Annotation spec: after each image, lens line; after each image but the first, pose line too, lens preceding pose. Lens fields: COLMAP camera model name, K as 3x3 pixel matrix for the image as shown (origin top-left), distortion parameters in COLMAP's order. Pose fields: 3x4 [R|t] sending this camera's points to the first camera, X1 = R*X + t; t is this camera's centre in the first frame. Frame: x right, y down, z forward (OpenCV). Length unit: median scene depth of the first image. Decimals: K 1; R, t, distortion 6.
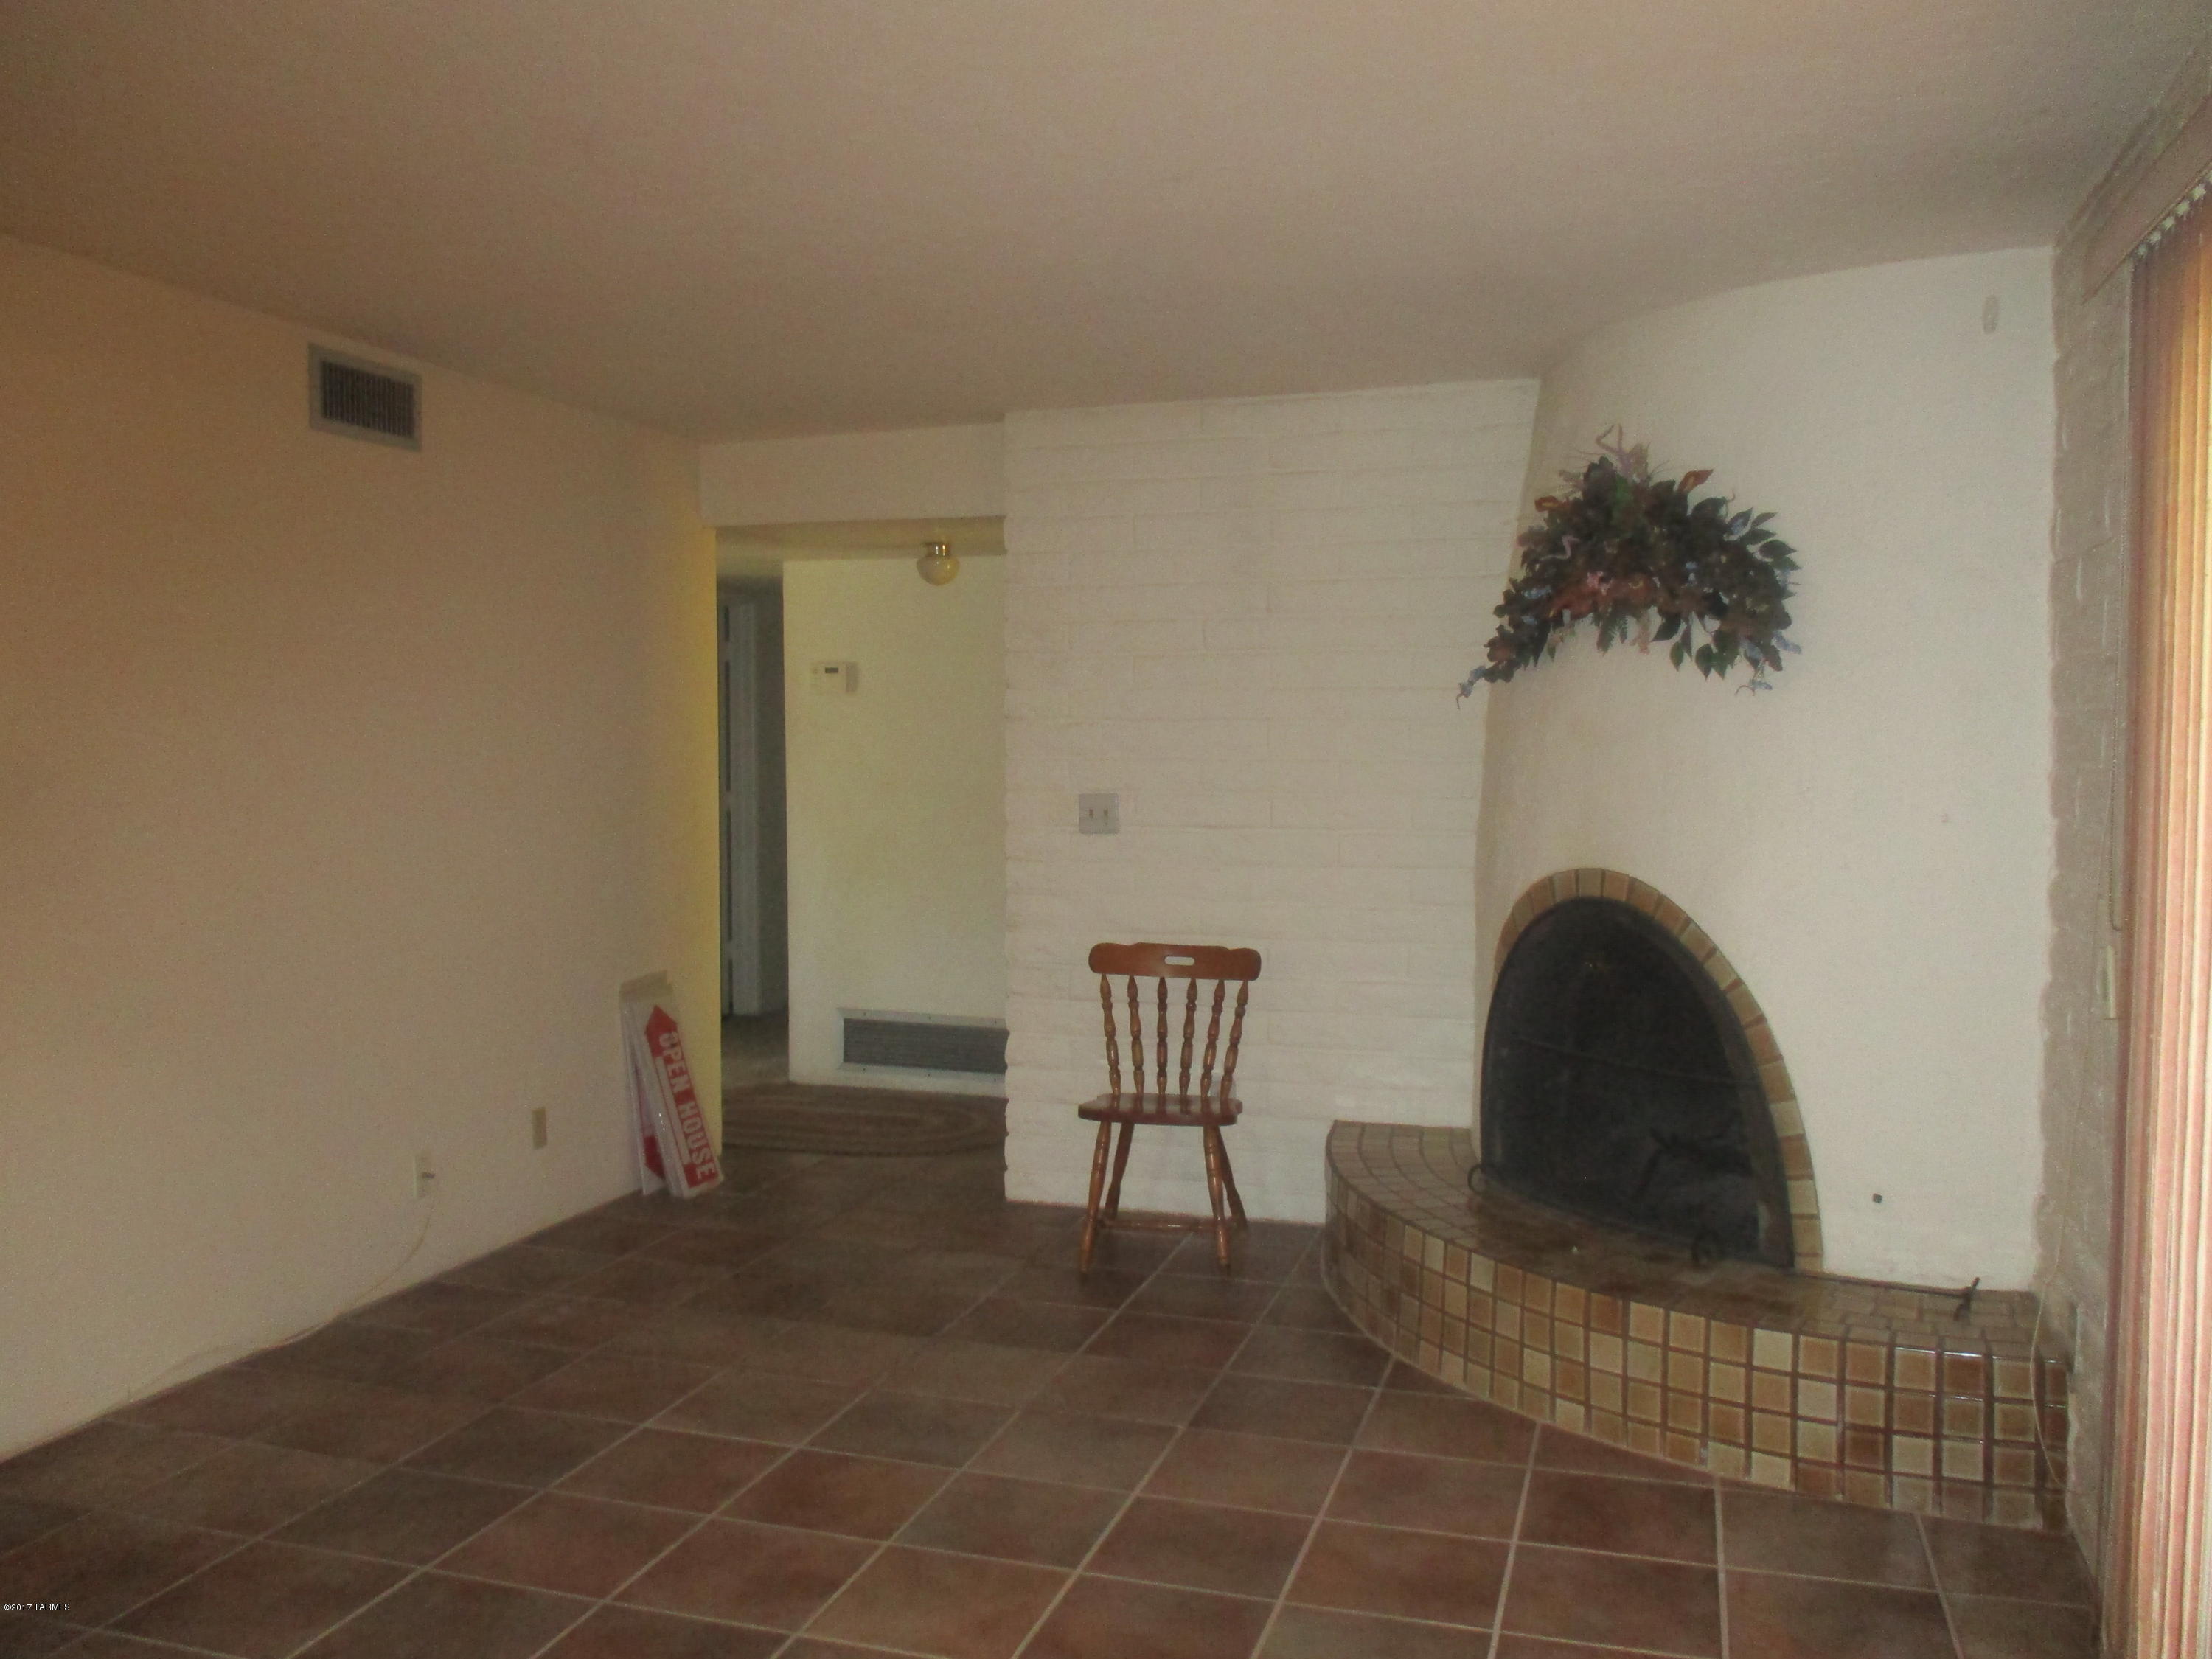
lens RADIAL K [[1823.9, 0, 1108.8], [0, 1823.9, 855.1], [0, 0, 1]] dist [-0.037543, 0.004036]
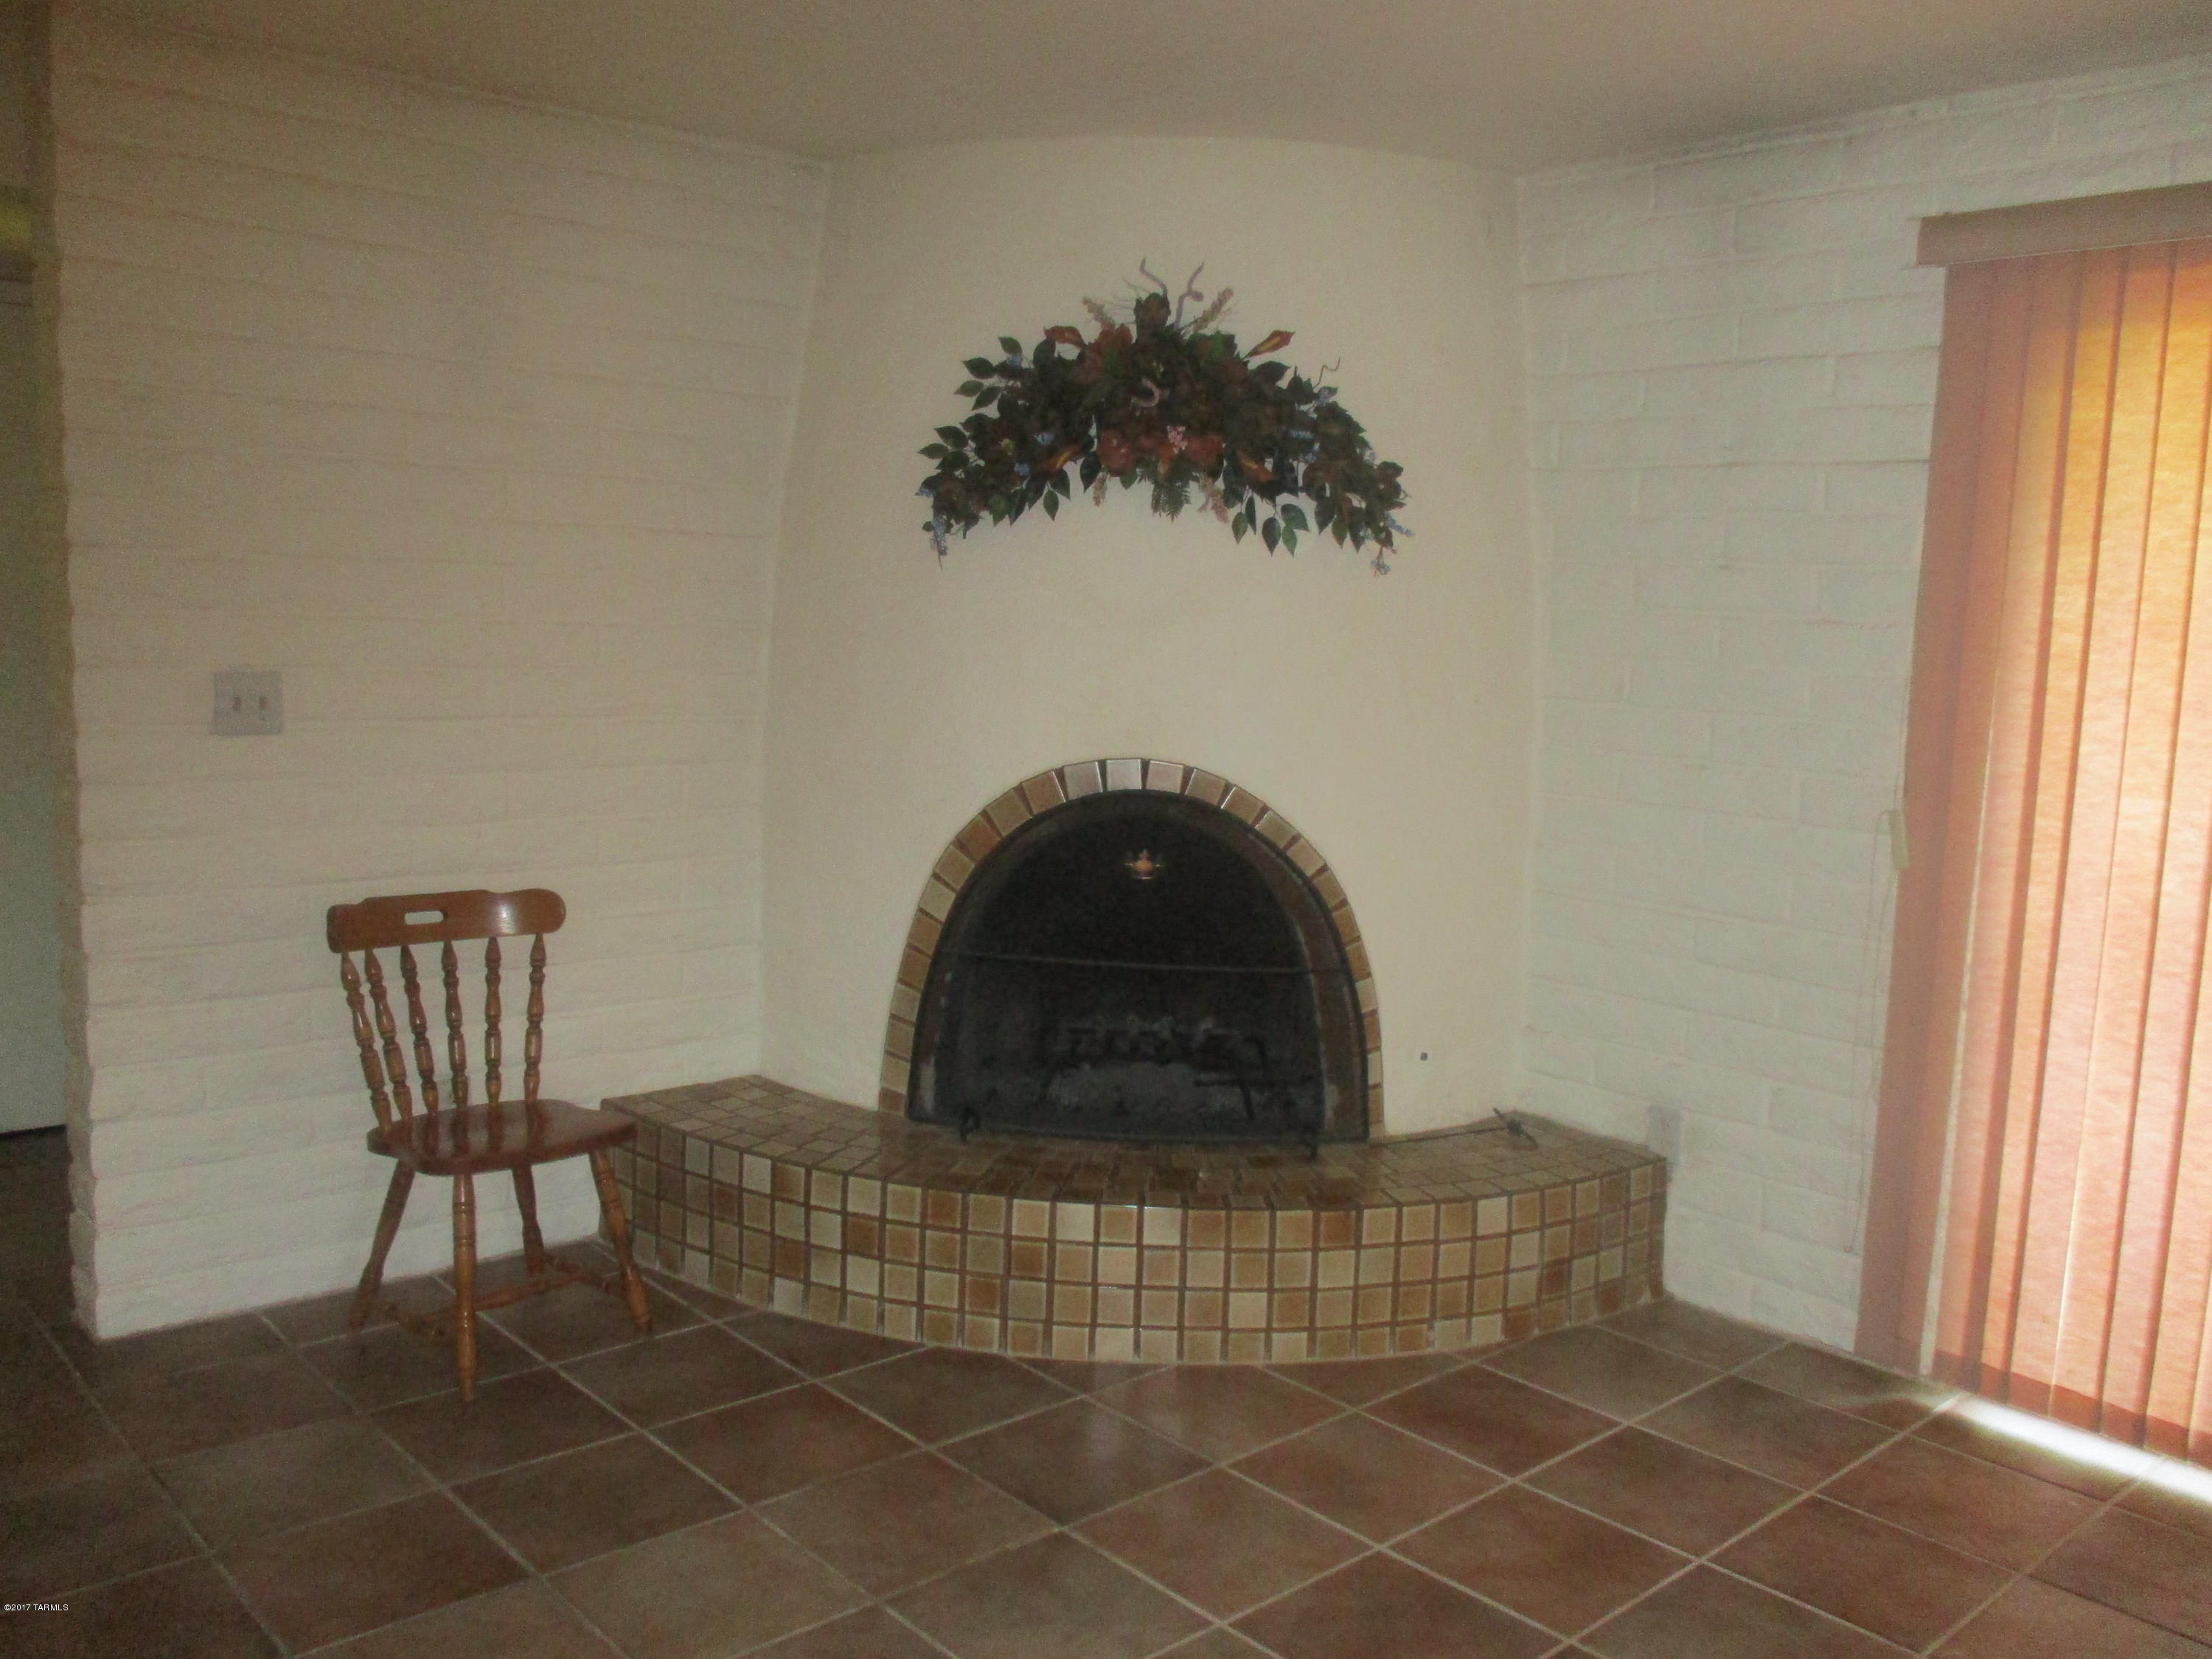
lens RADIAL K [[1823.9, 0, 1108.8], [0, 1823.9, 855.1], [0, 0, 1]] dist [-0.037543, 0.004036]
pose [[0.511438, -0.098148, 0.853697, -0.561936], [0.019445, 0.994523, 0.102689, -0.041328], [-0.859100, -0.035919, 0.510546, 0.599466]]
